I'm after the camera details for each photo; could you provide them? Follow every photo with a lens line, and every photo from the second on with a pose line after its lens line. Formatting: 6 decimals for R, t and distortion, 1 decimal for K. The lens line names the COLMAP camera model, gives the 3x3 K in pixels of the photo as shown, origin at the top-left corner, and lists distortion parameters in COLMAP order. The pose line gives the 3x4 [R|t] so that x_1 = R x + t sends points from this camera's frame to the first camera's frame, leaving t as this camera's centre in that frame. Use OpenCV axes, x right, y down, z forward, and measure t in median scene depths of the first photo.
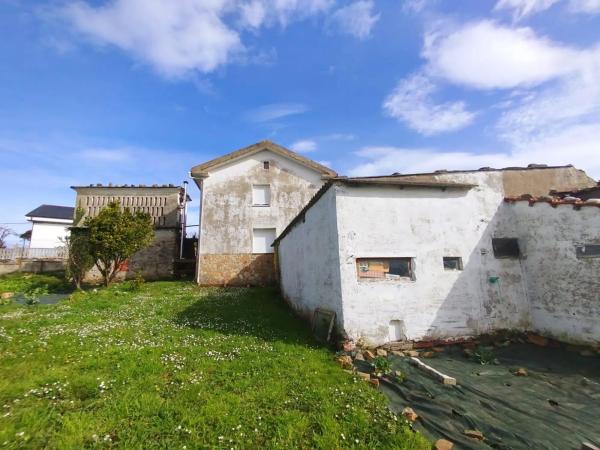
lens RADIAL K [[291.3, 0, 300.0], [0, 291.3, 225.0], [0, 0, 1]] dist [0.010503, 0.000424]
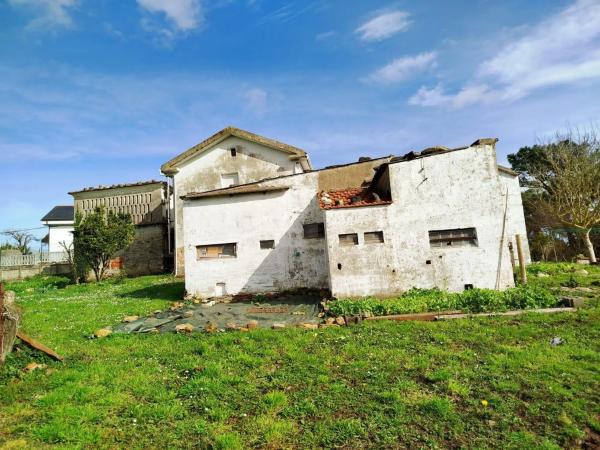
lens RADIAL K [[435.5, 0, 300.0], [0, 435.5, 225.0], [0, 0, 1]] dist [0.046654, -0.052865]
pose [[0.967304, -0.078227, -0.241256, 0.451231], [0.094125, 0.994036, 0.055074, -0.026026], [0.235509, -0.075981, 0.968898, -0.393599]]
